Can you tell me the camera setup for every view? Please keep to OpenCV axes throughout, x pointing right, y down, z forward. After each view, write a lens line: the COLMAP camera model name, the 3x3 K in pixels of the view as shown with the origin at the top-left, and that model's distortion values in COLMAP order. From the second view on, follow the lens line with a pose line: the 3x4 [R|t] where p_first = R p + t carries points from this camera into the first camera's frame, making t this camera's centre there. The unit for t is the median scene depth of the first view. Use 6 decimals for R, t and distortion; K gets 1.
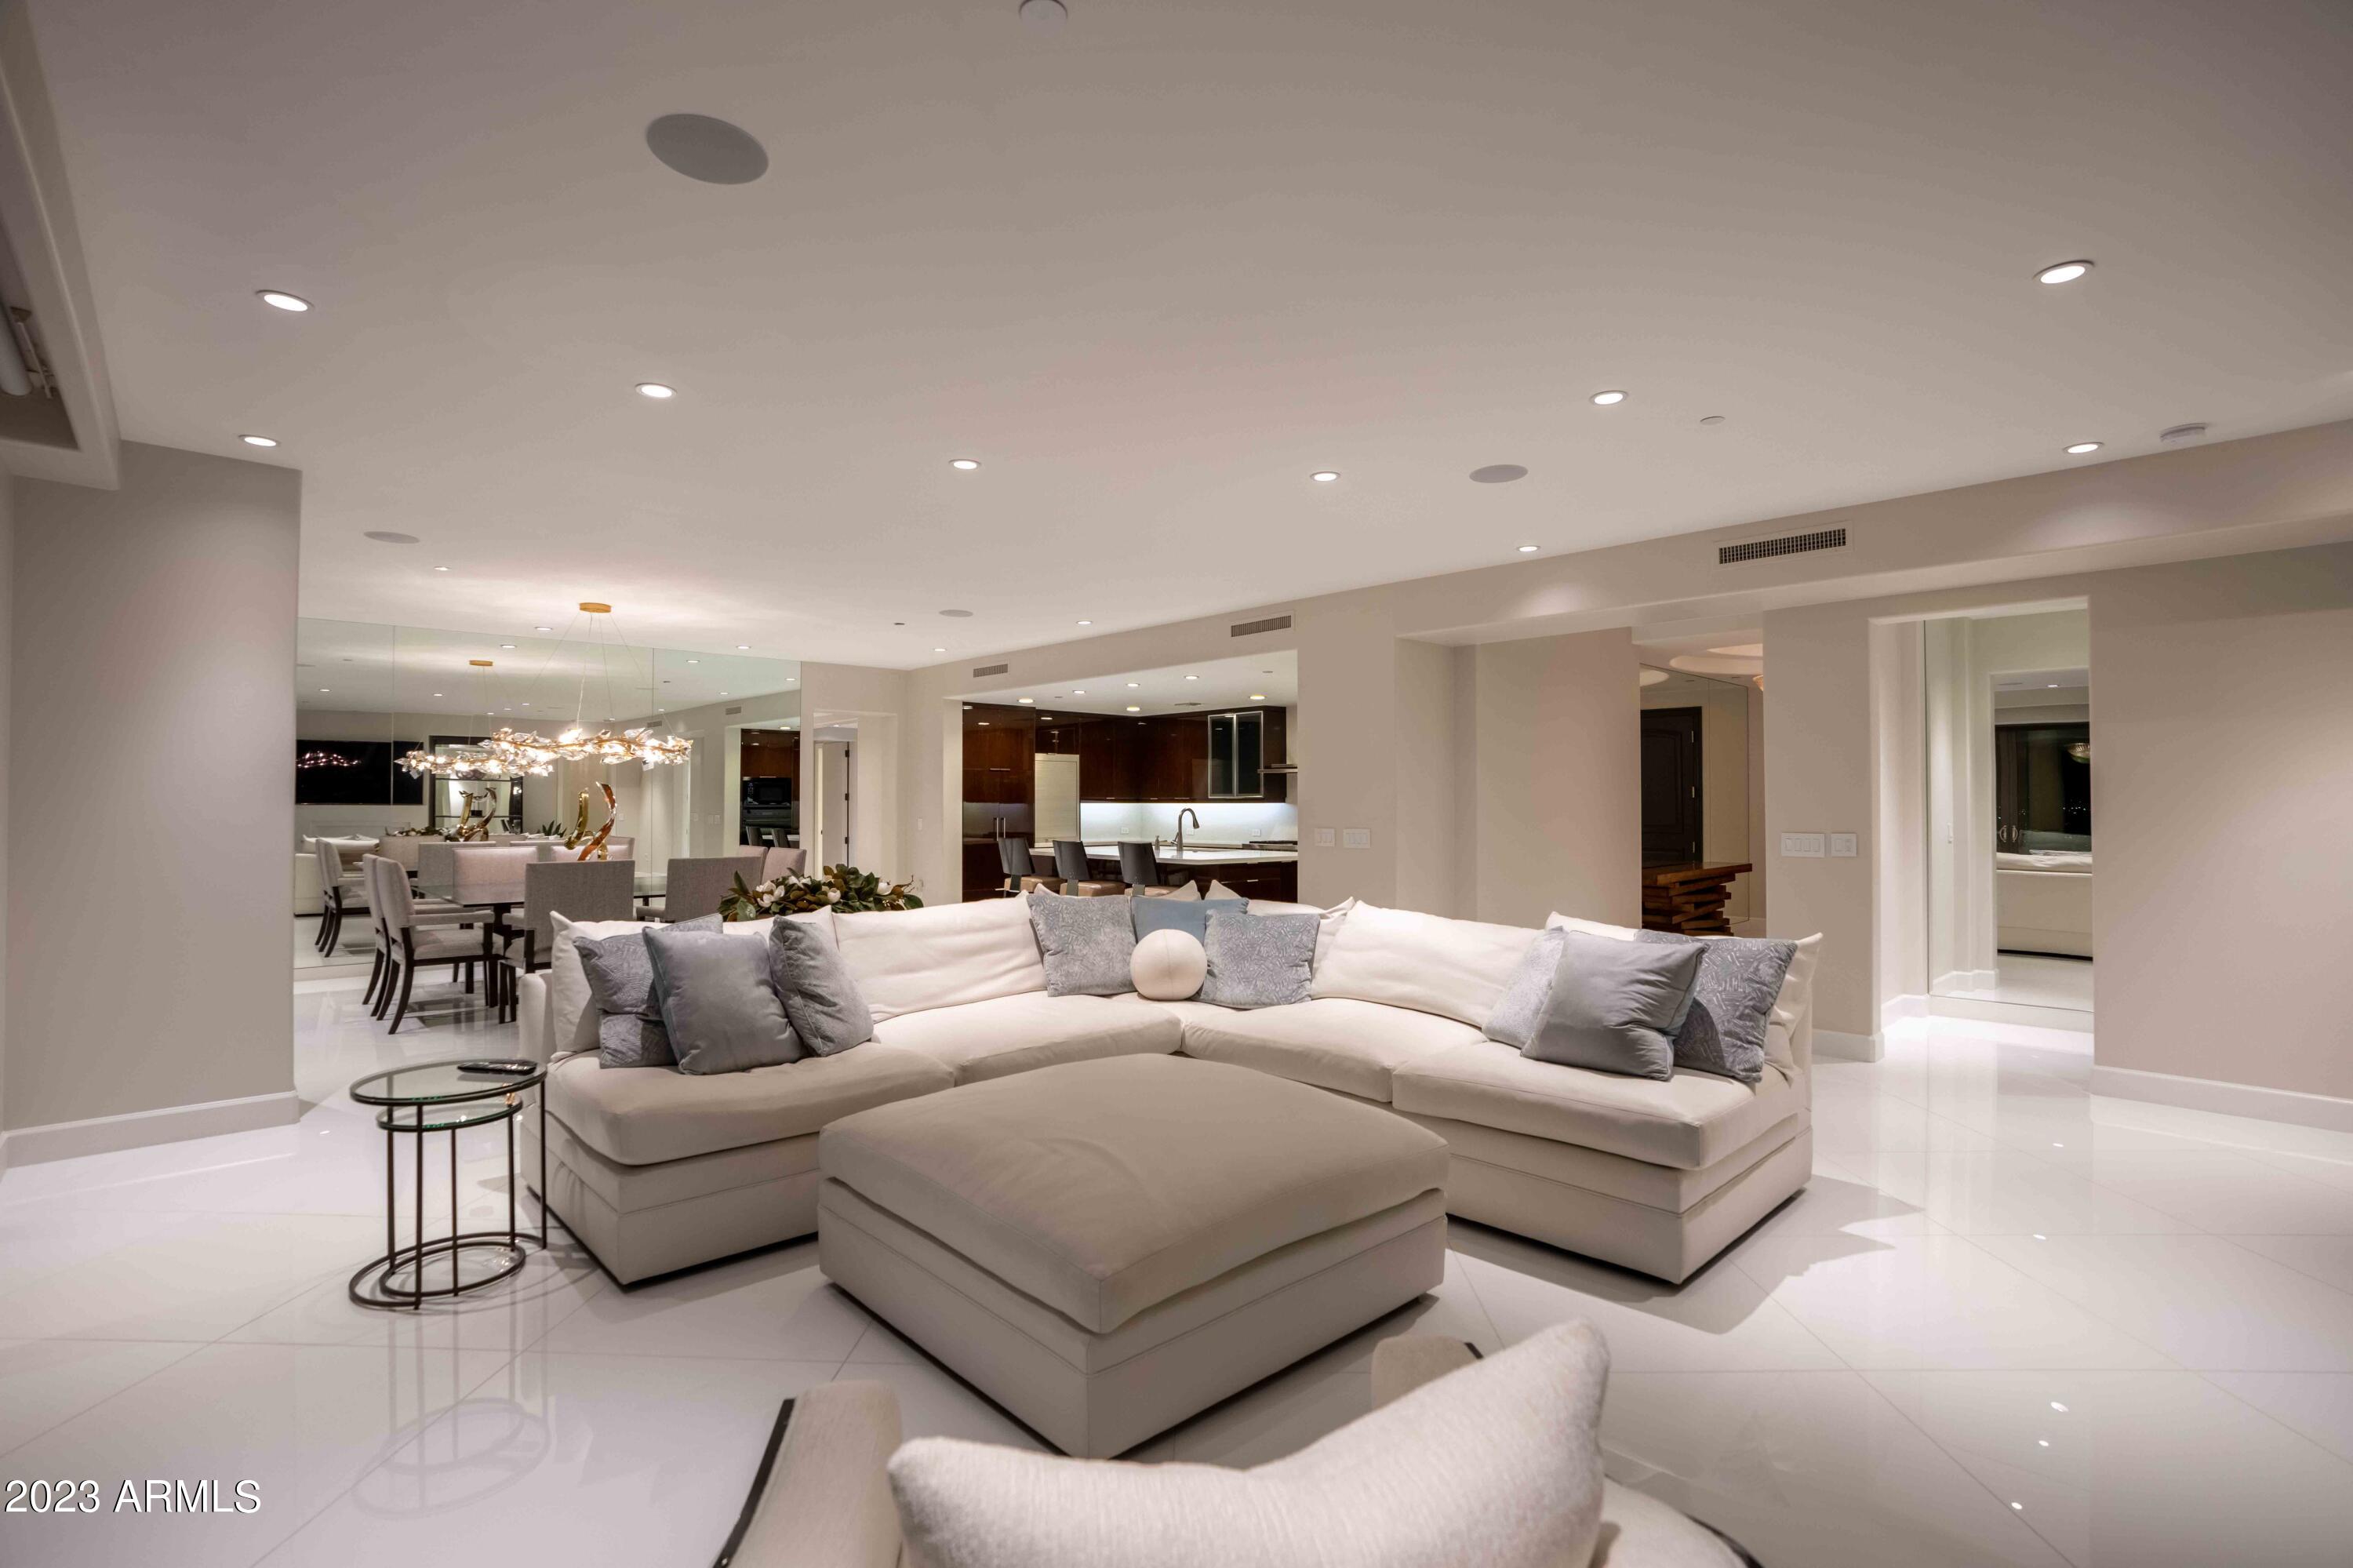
lens RADIAL K [[1071.6, 0, 1233.2], [0, 1071.6, 783.7], [0, 0, 1]] dist [-0.040310, 0.000438]
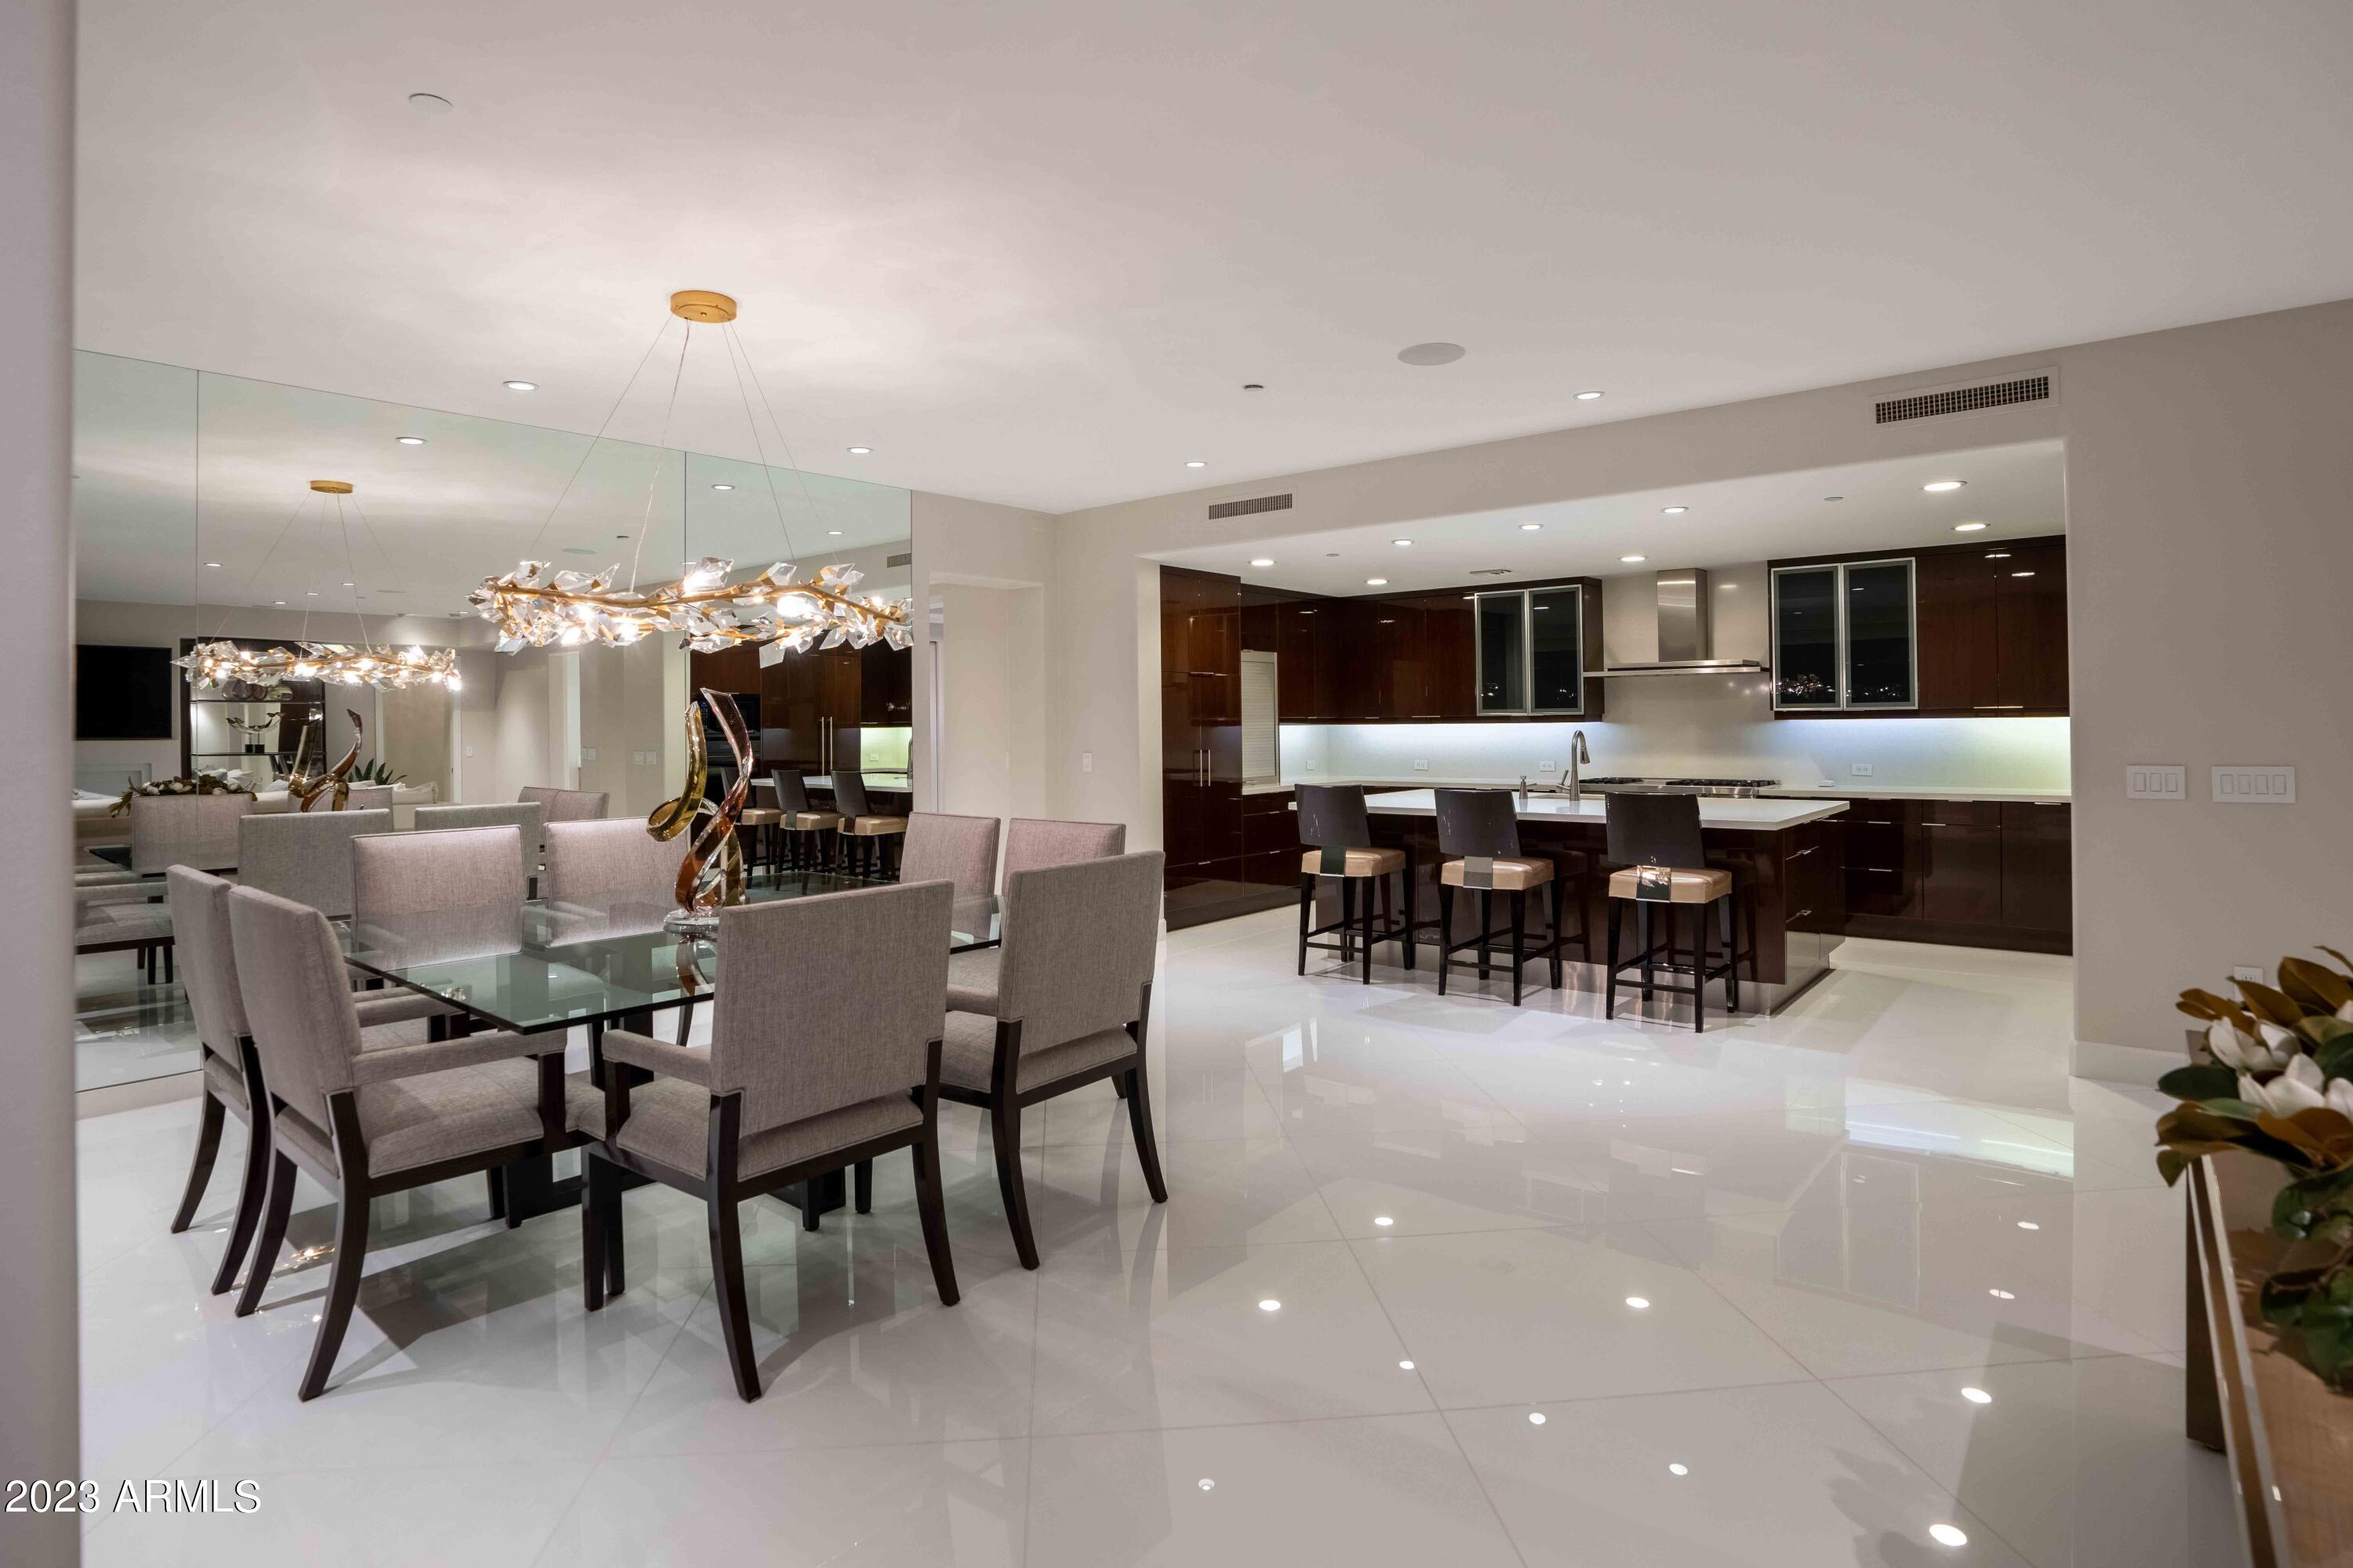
lens RADIAL K [[1136.8, 0, 1174.0], [0, 1136.8, 714.5], [0, 0, 1]] dist [-0.044112, 0.000681]
pose [[0.993835, -0.009574, 0.110457, -0.329799], [0.008502, 0.999912, 0.010172, 0.004240], [-0.110545, -0.009171, 0.993829, 0.356073]]
